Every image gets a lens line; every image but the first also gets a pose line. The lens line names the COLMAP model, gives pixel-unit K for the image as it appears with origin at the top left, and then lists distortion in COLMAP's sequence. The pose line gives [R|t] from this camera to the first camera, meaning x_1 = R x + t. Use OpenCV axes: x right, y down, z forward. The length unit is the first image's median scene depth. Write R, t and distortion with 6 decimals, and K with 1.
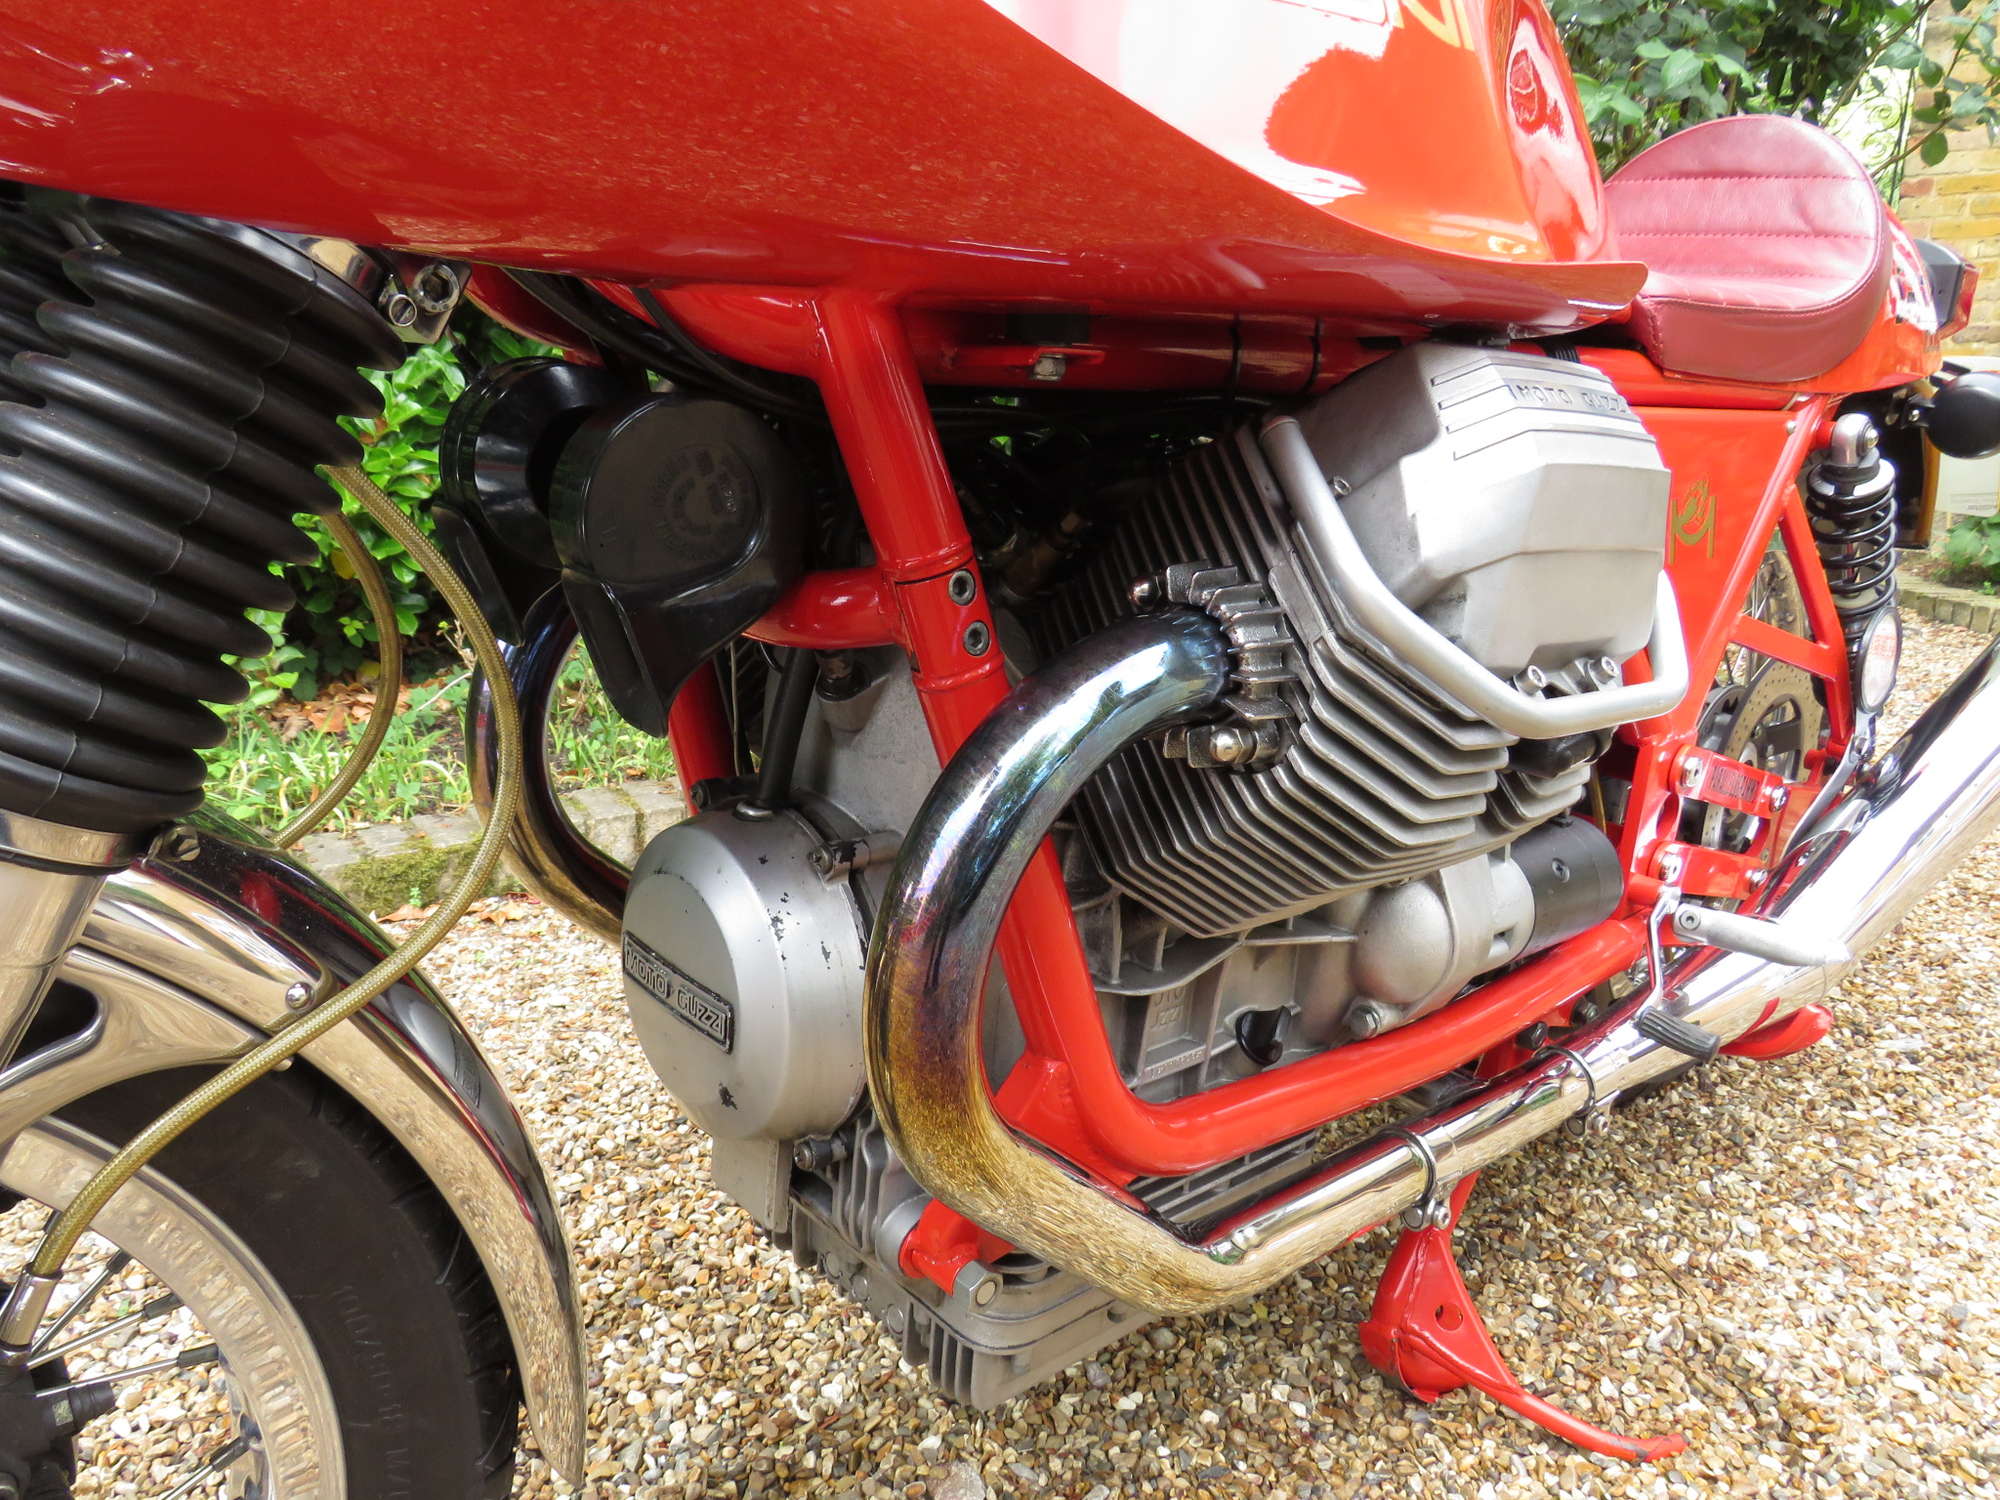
lens RADIAL K [[1407.6, 0, 985.4], [0, 1407.6, 738.3], [0, 0, 1]] dist [-0.036899, 0.014649]
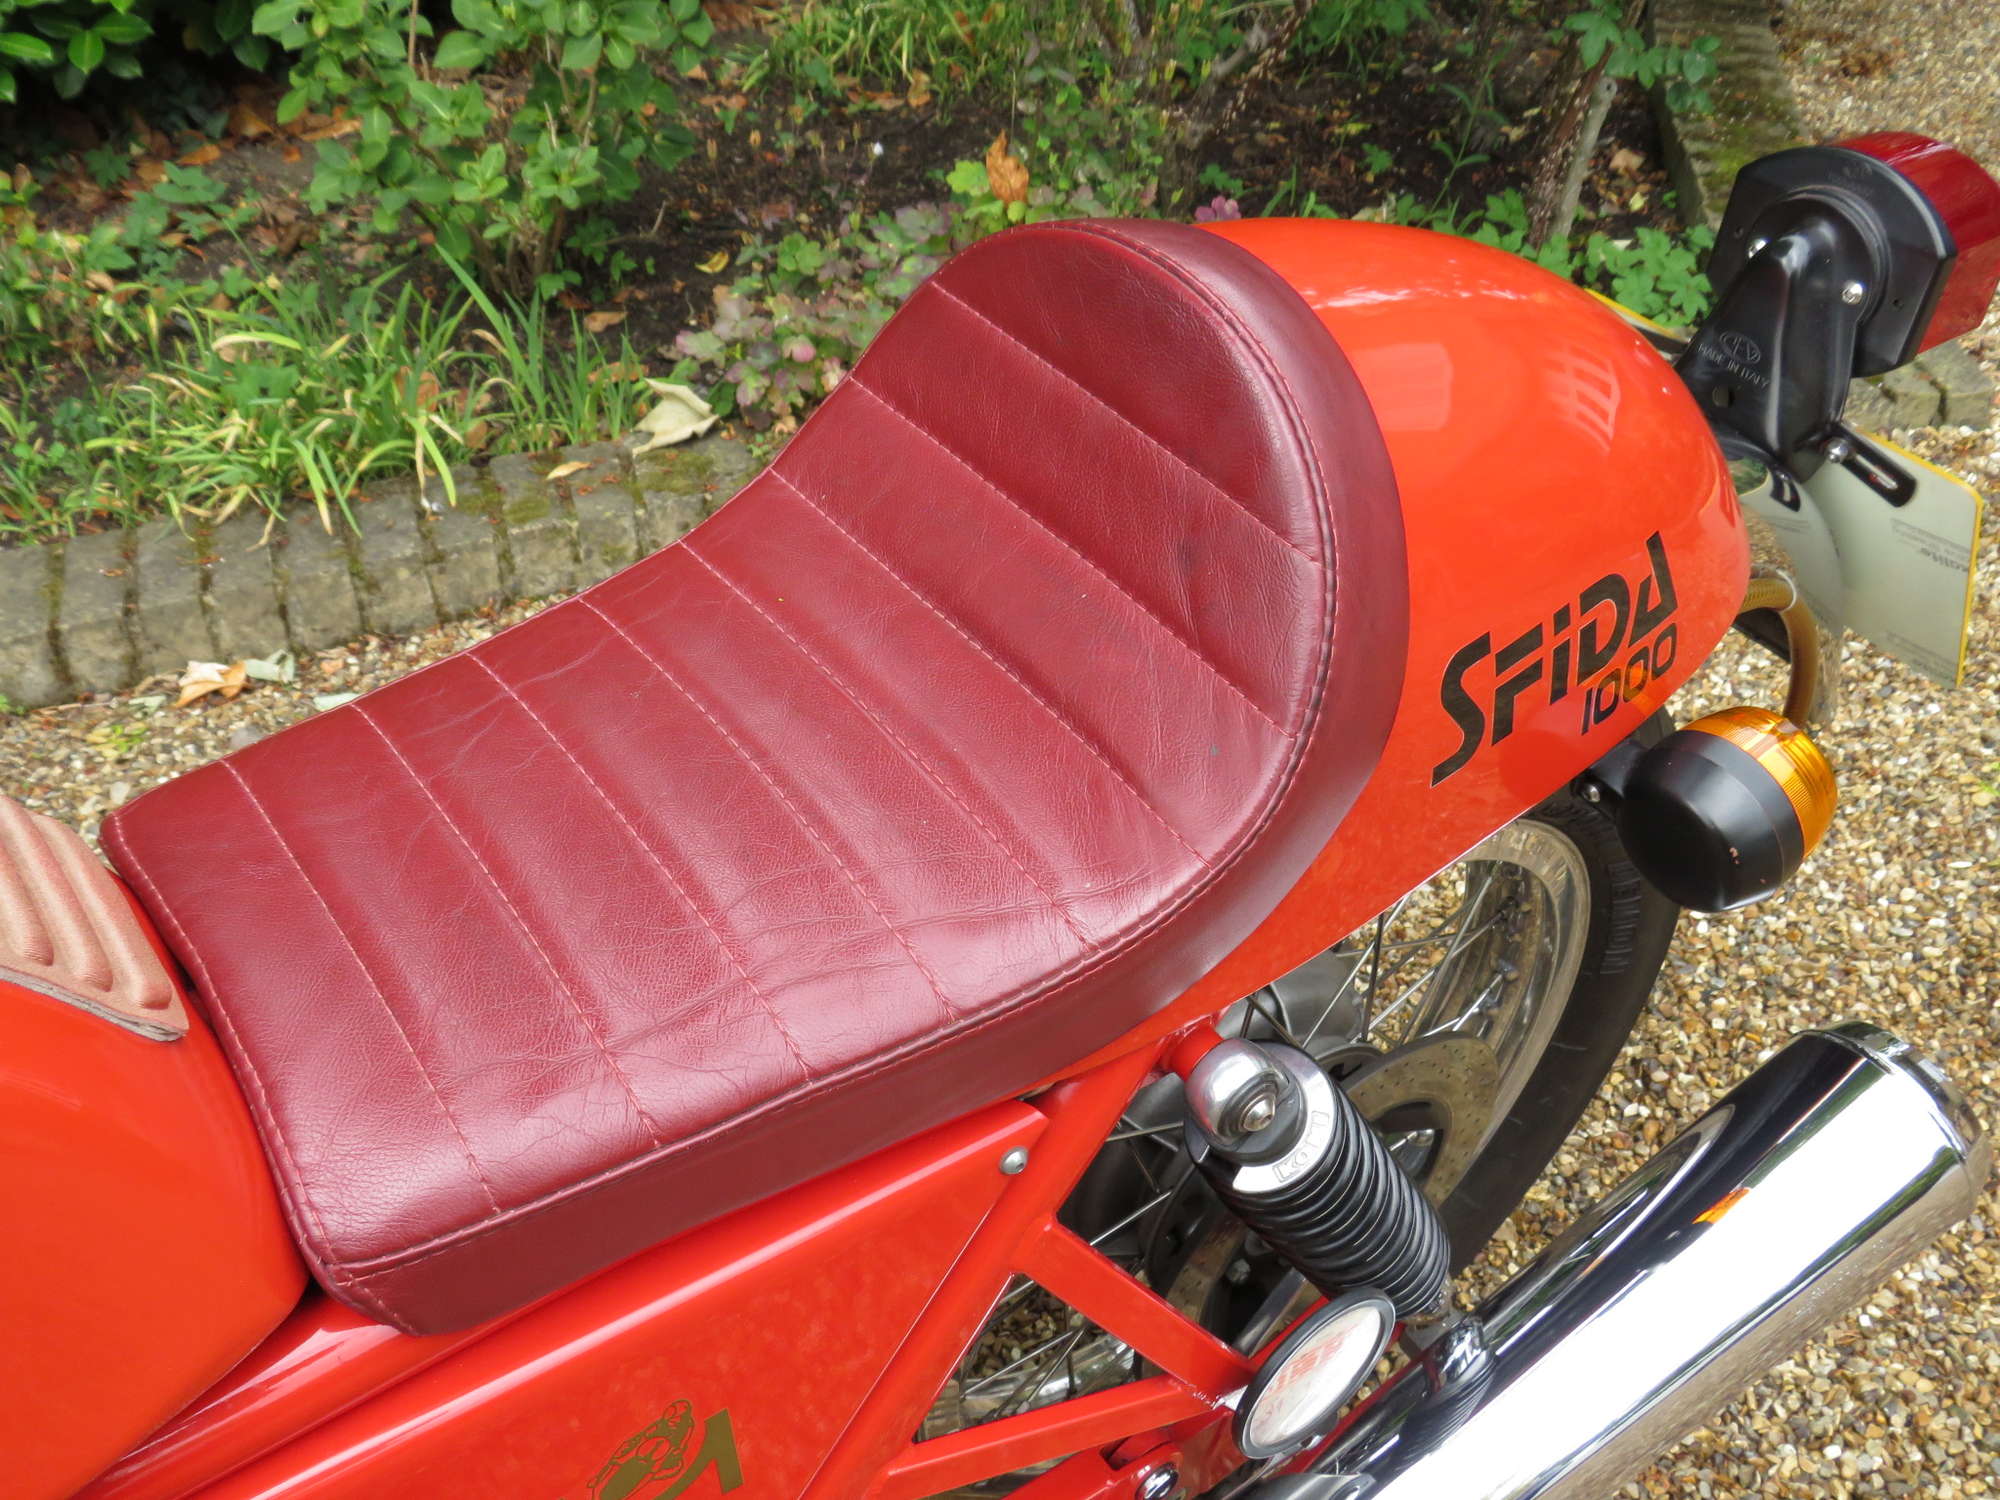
lens RADIAL K [[1798.9, 0, 997.9], [0, 1798.9, 760.7], [0, 0, 1]] dist [-0.065432, 0.041765]
pose [[0.996630, 0.052829, -0.062759, 0.592307], [-0.021869, 0.908452, 0.417416, -0.574122], [0.079065, -0.414637, 0.906546, 0.515198]]
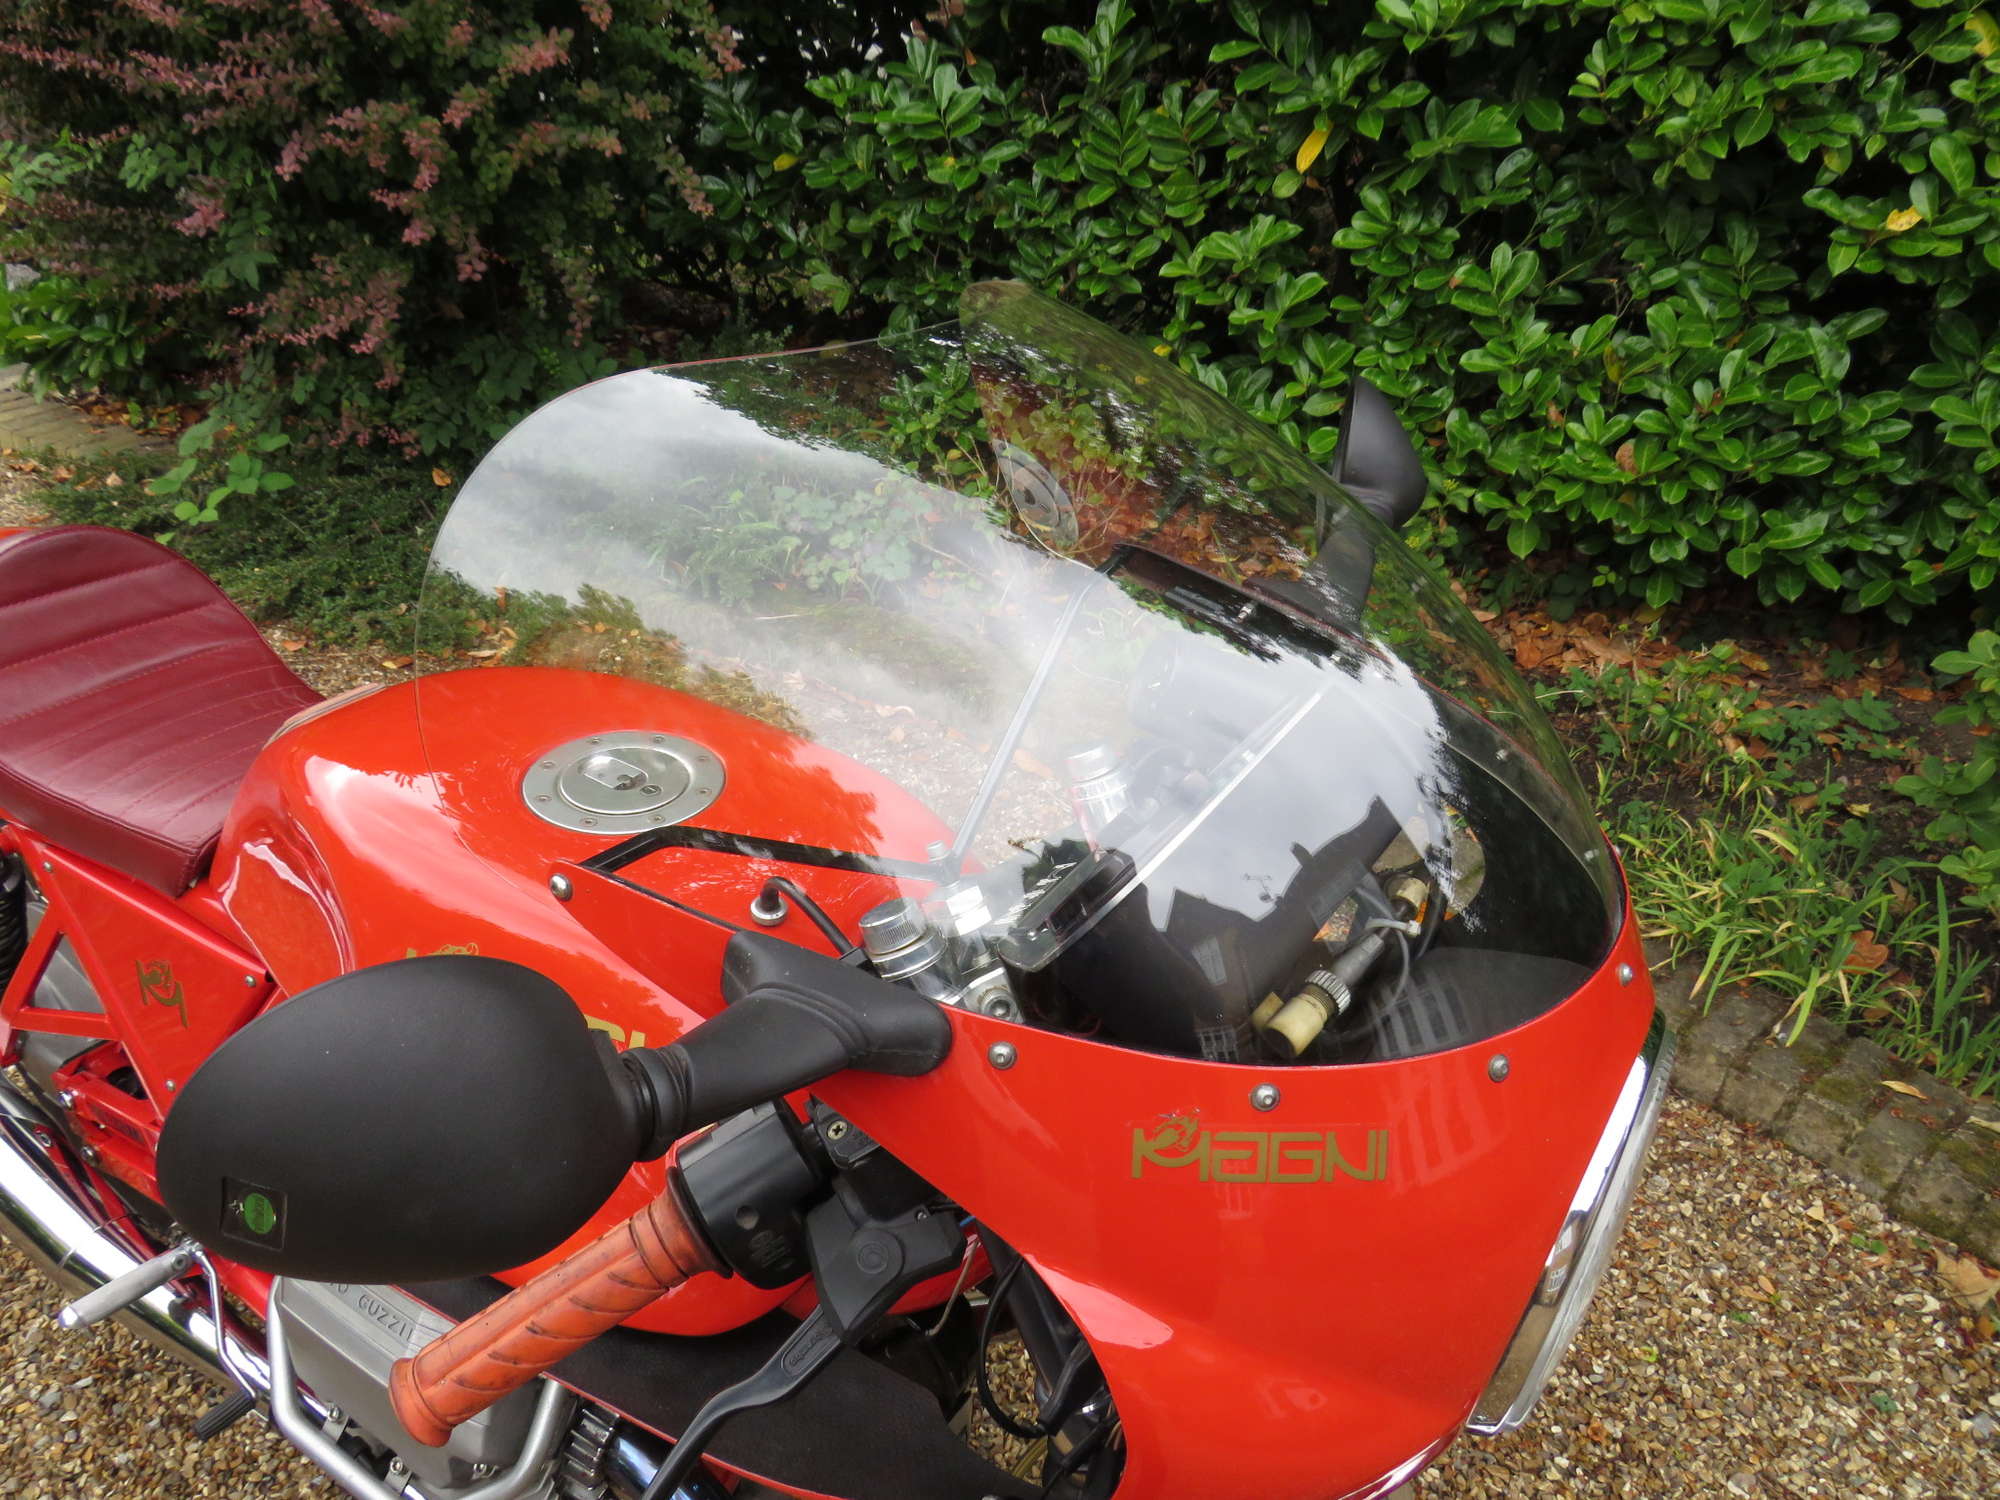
lens RADIAL K [[1413.4, 0, 995.6], [0, 1413.4, 753.1], [0, 0, 1]] dist [-0.040035, 0.014056]
pose [[0.296762, 0.522283, -0.799471, 0.846985], [-0.283300, 0.847646, 0.448595, -0.884084], [0.911961, 0.093364, 0.399511, 0.610788]]
